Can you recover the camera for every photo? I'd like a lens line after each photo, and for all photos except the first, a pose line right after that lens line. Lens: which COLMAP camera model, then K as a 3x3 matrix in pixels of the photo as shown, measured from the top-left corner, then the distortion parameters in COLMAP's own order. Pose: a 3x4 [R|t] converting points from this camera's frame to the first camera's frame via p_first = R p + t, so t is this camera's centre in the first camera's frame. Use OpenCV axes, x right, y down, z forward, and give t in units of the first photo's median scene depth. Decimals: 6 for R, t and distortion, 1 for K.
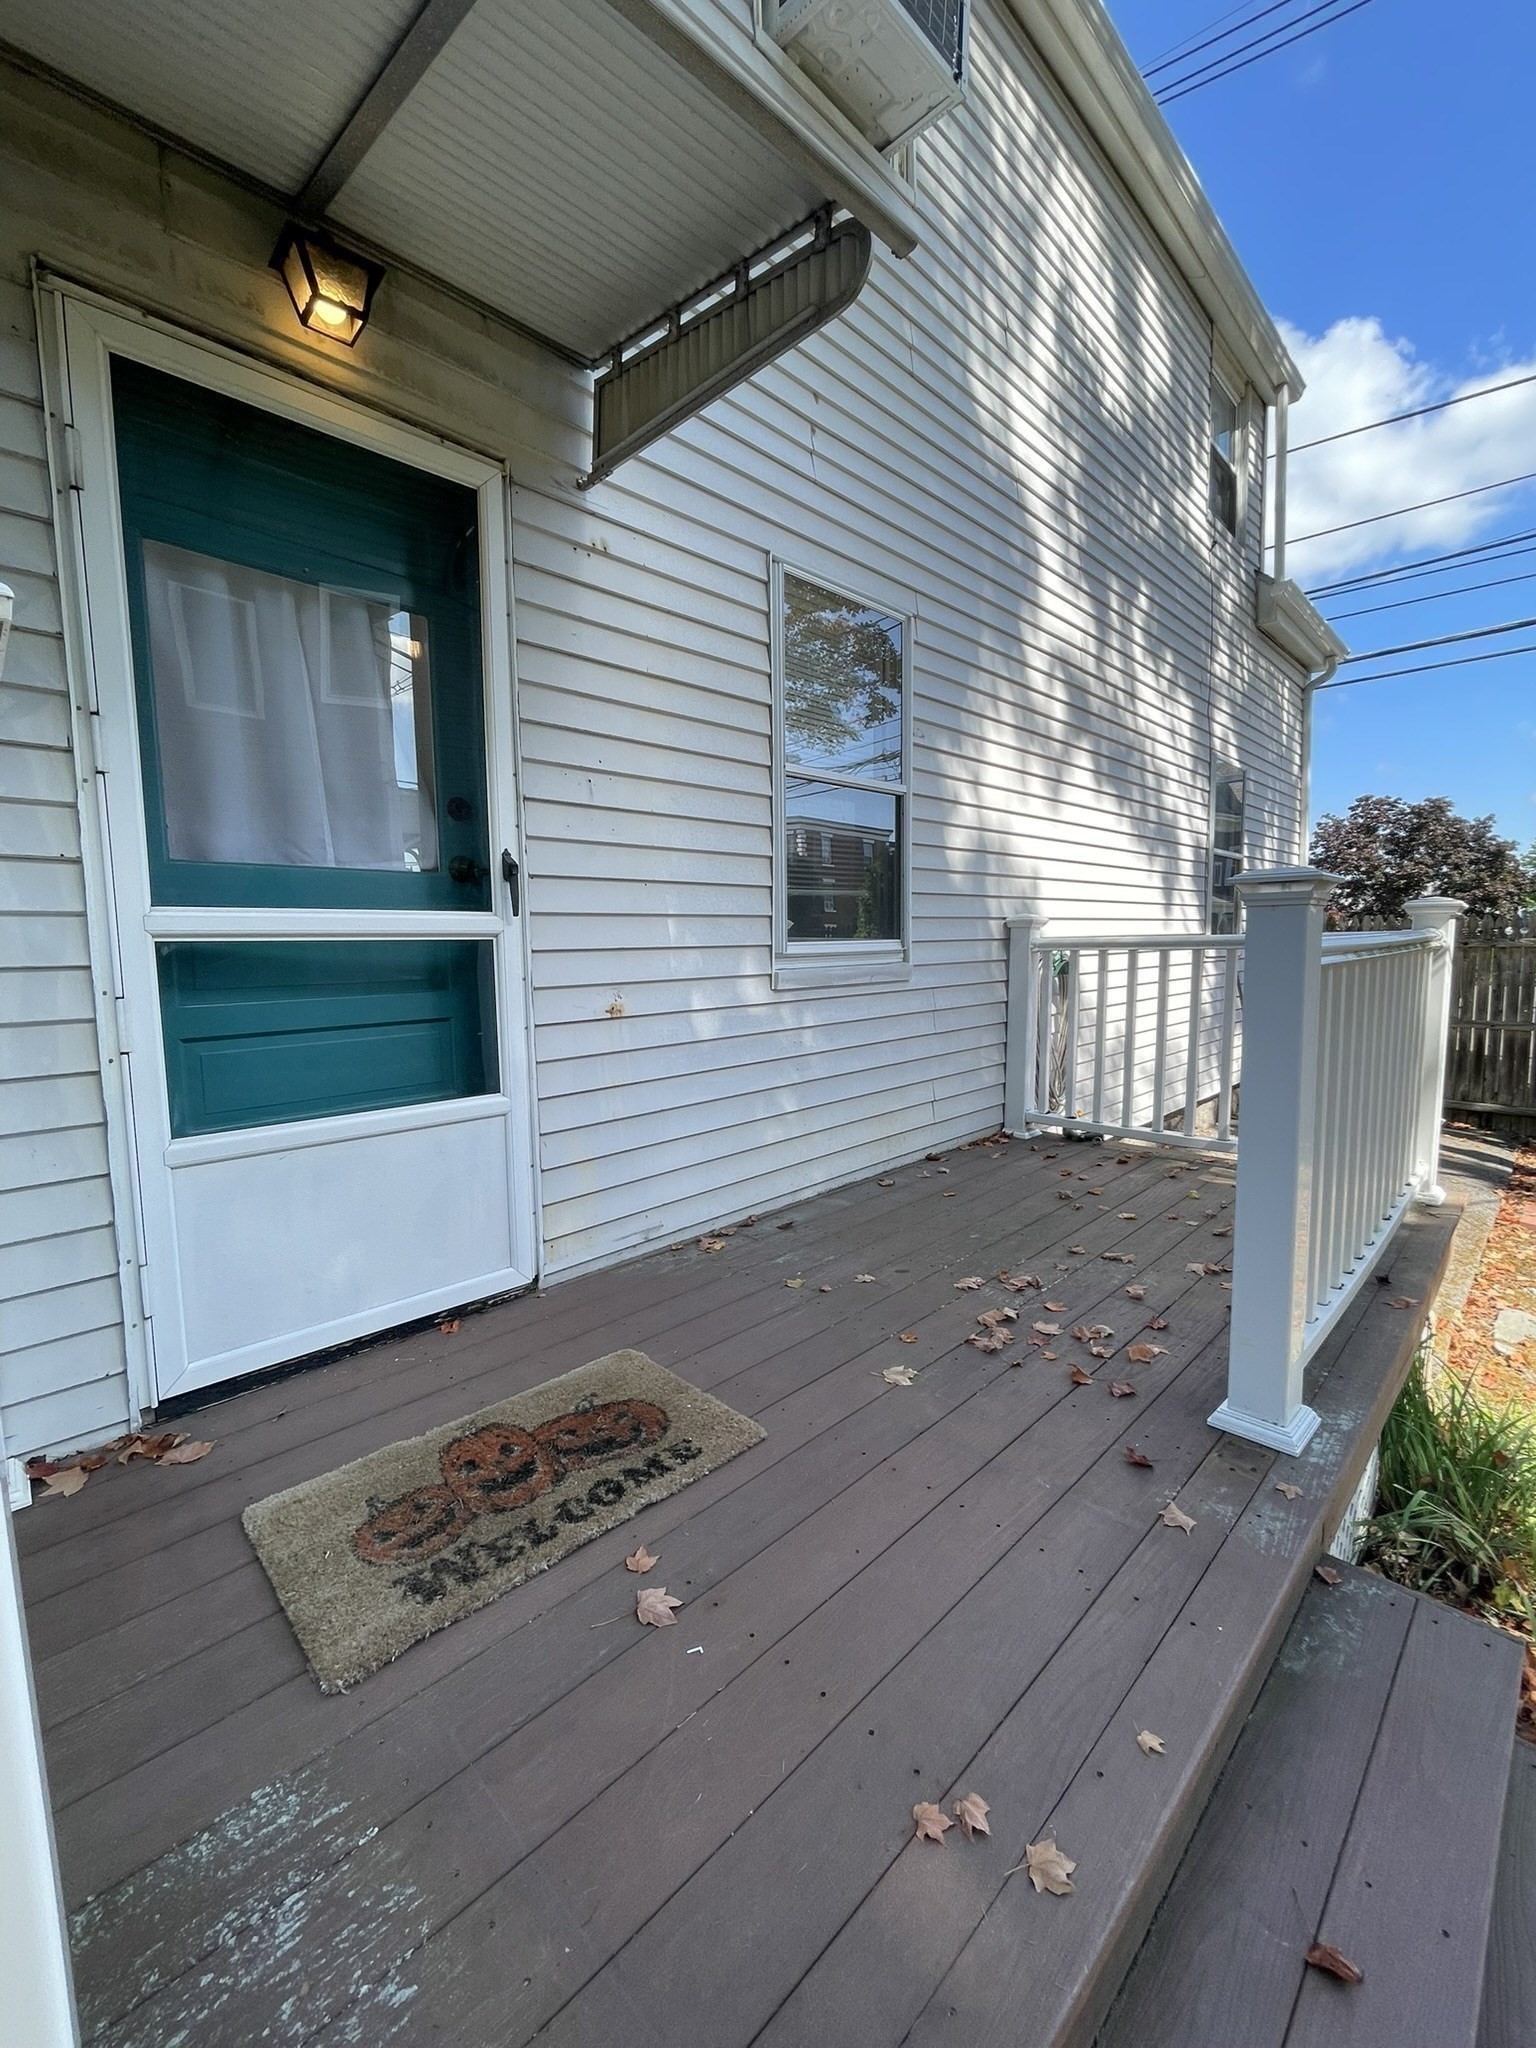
lens RADIAL K [[837.7, 0, 767.0], [0, 837.7, 1019.3], [0, 0, 1]] dist [-0.005374, 0.001804]
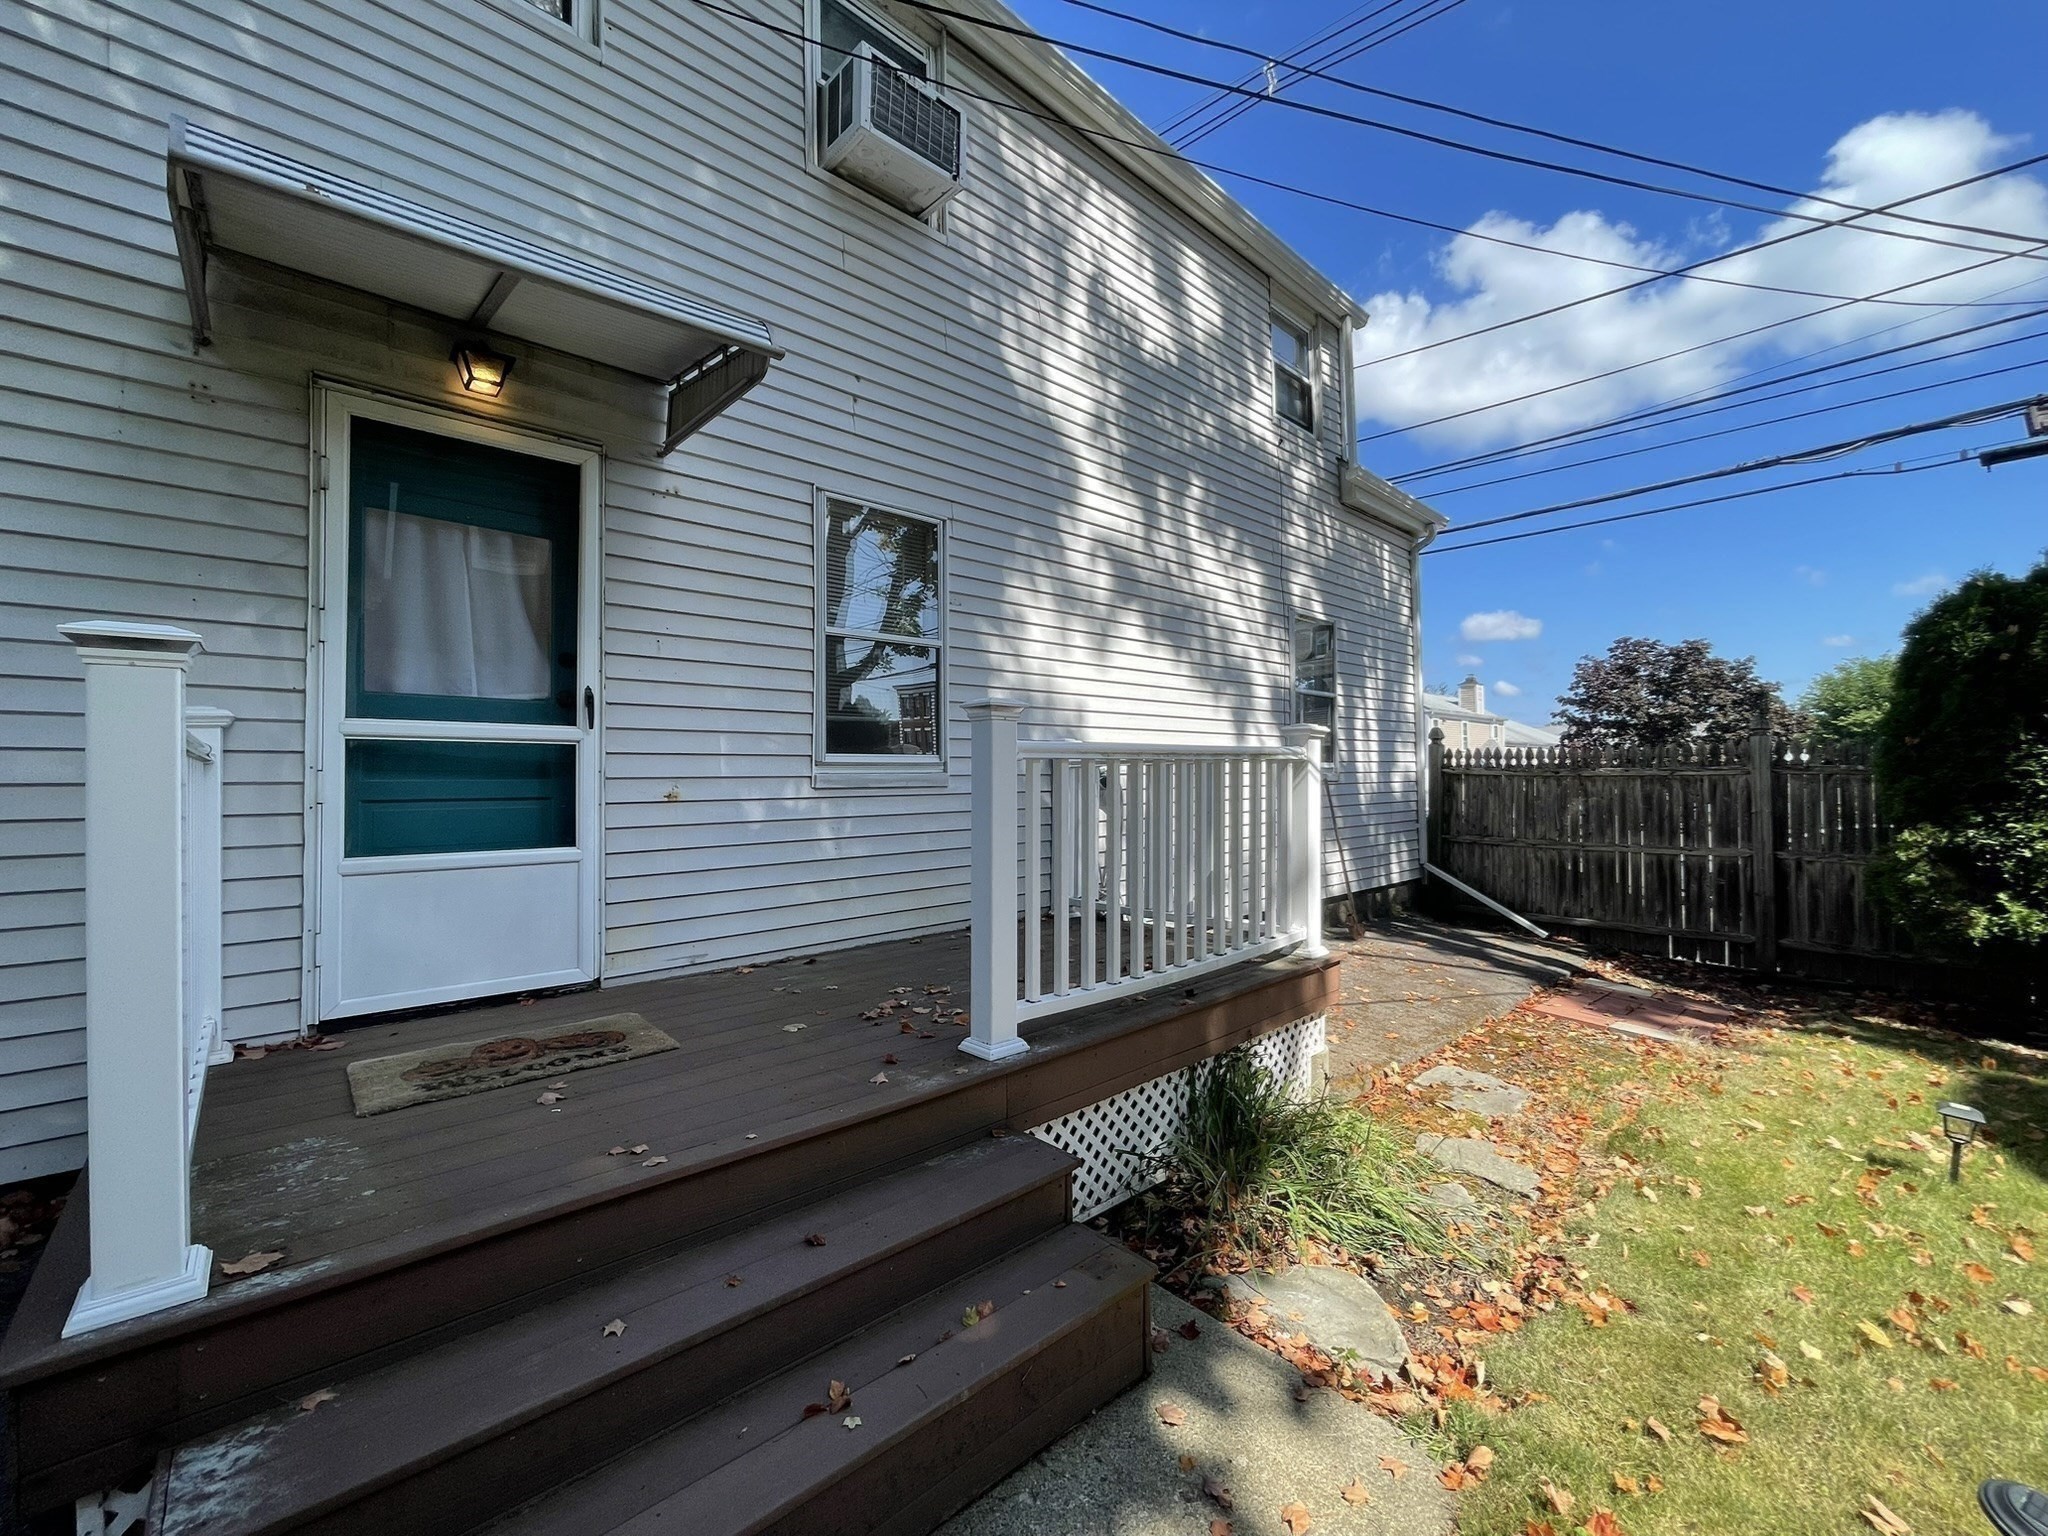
lens RADIAL K [[837.7, 0, 1008.6], [0, 837.7, 759.4], [0, 0, 1]] dist [-0.005374, 0.001804]
pose [[0.998841, 0.008260, -0.047407, 0.438917], [-0.013621, 0.993400, -0.113893, 0.078473], [0.046154, 0.114407, 0.992361, -0.389344]]
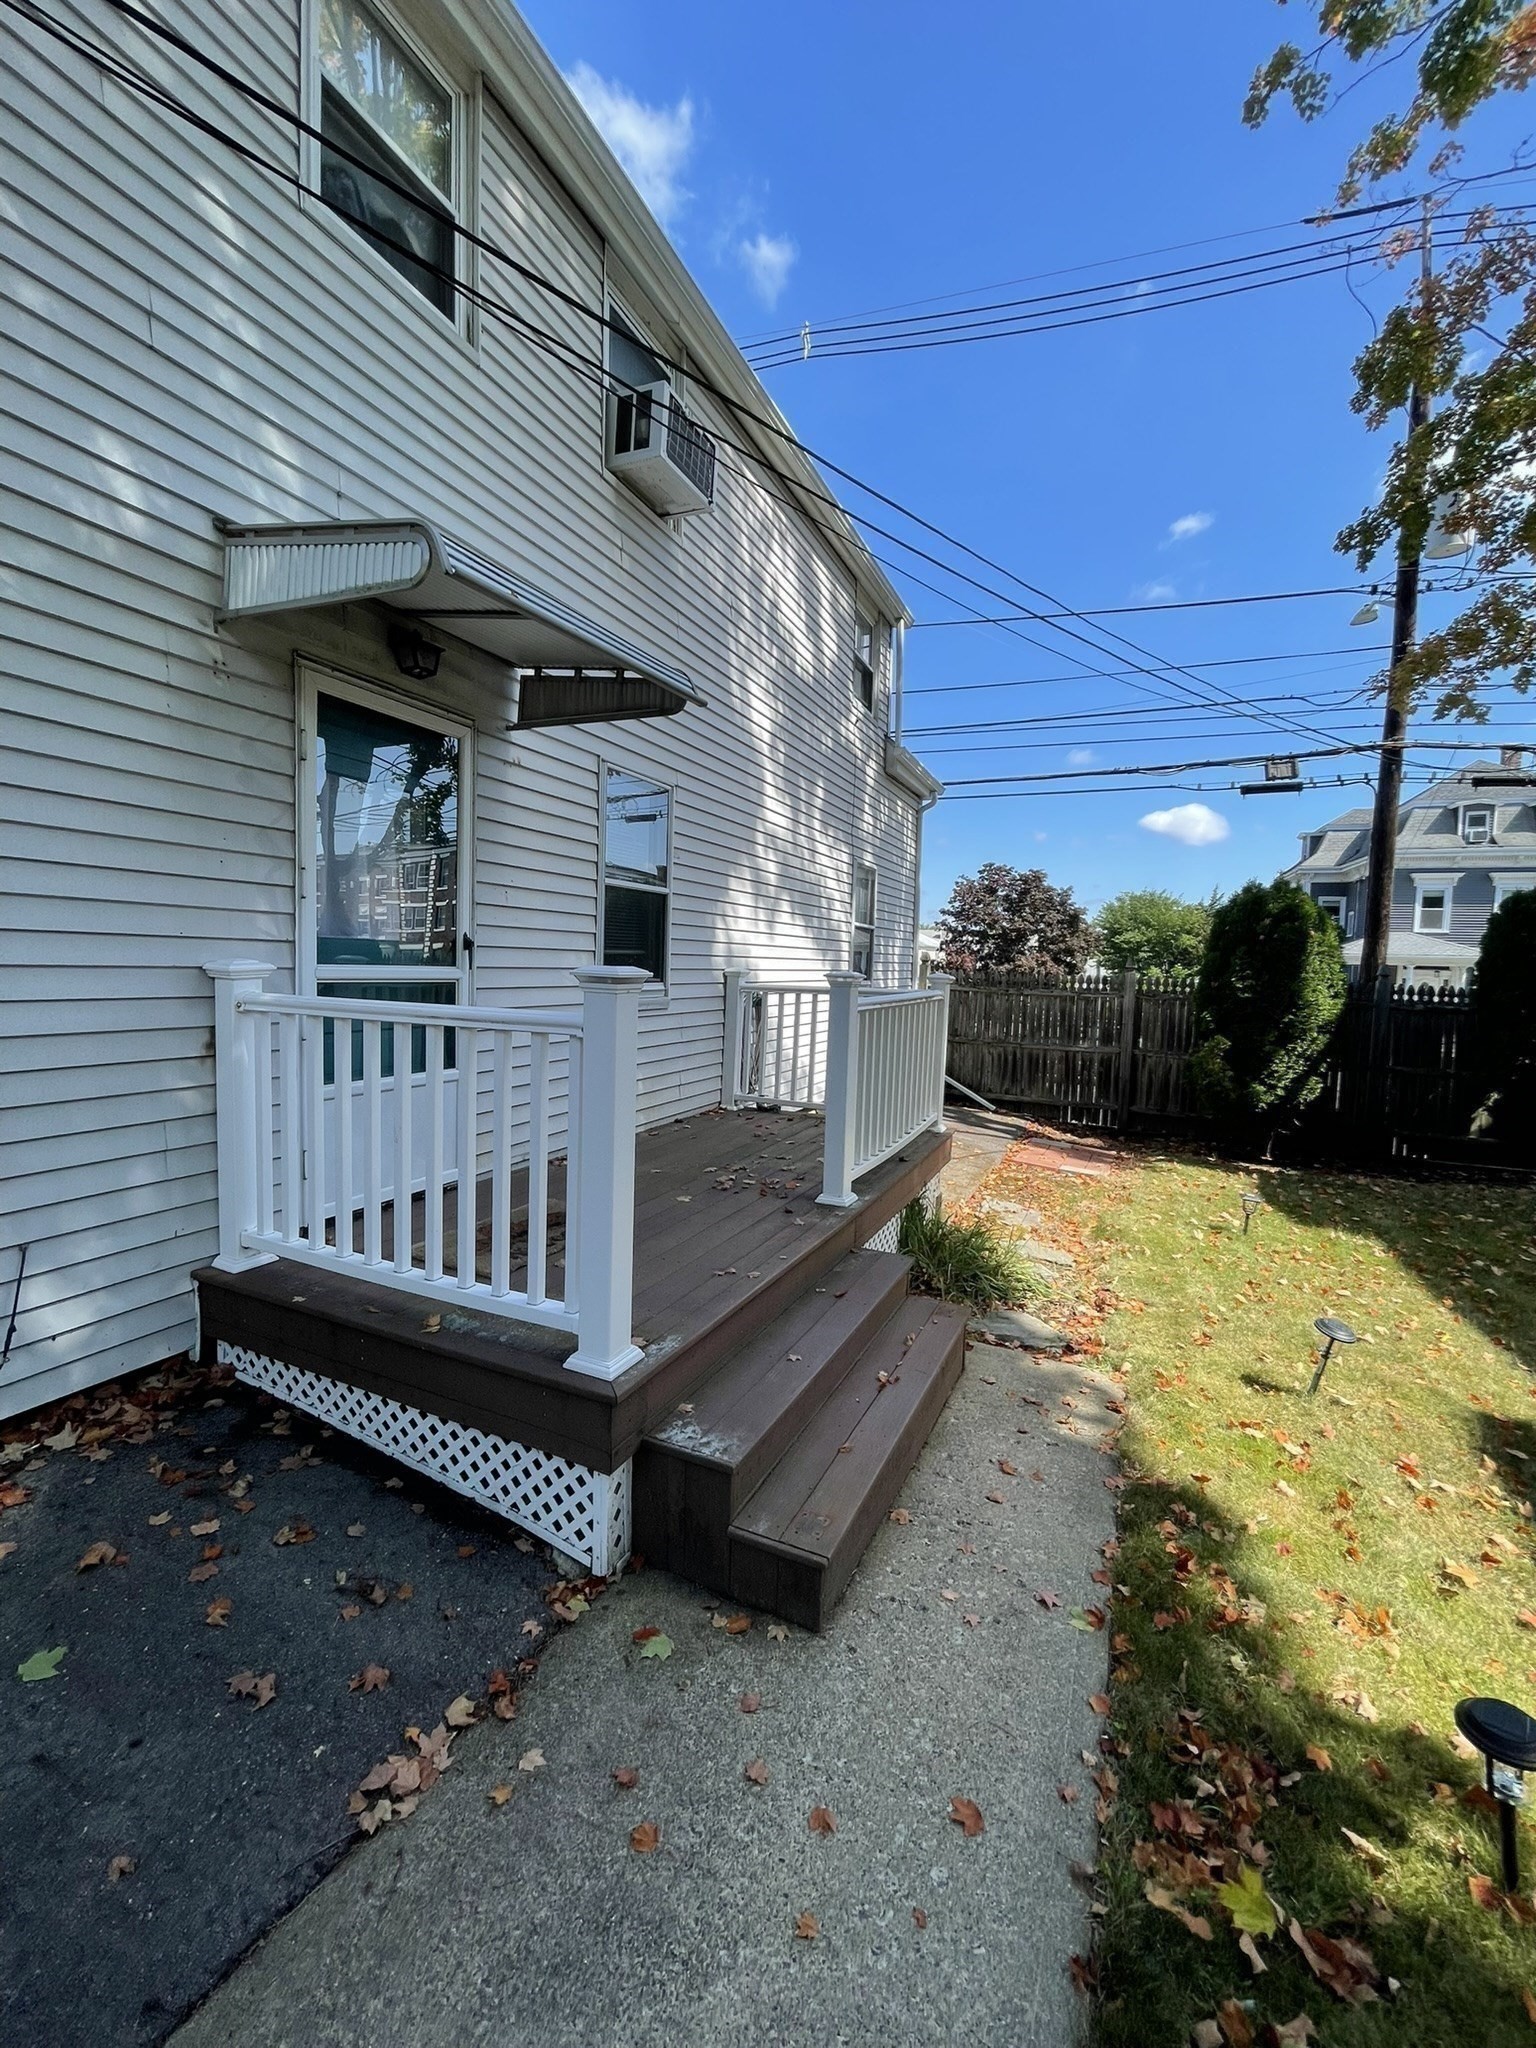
lens RADIAL K [[837.7, 0, 773.9], [0, 837.7, 1018.0], [0, 0, 1]] dist [-0.005374, 0.001804]
pose [[0.935109, 0.021896, 0.353682, -0.273880], [-0.012630, 0.999514, -0.028488, 0.019748], [-0.354134, 0.022172, 0.934932, -0.754139]]
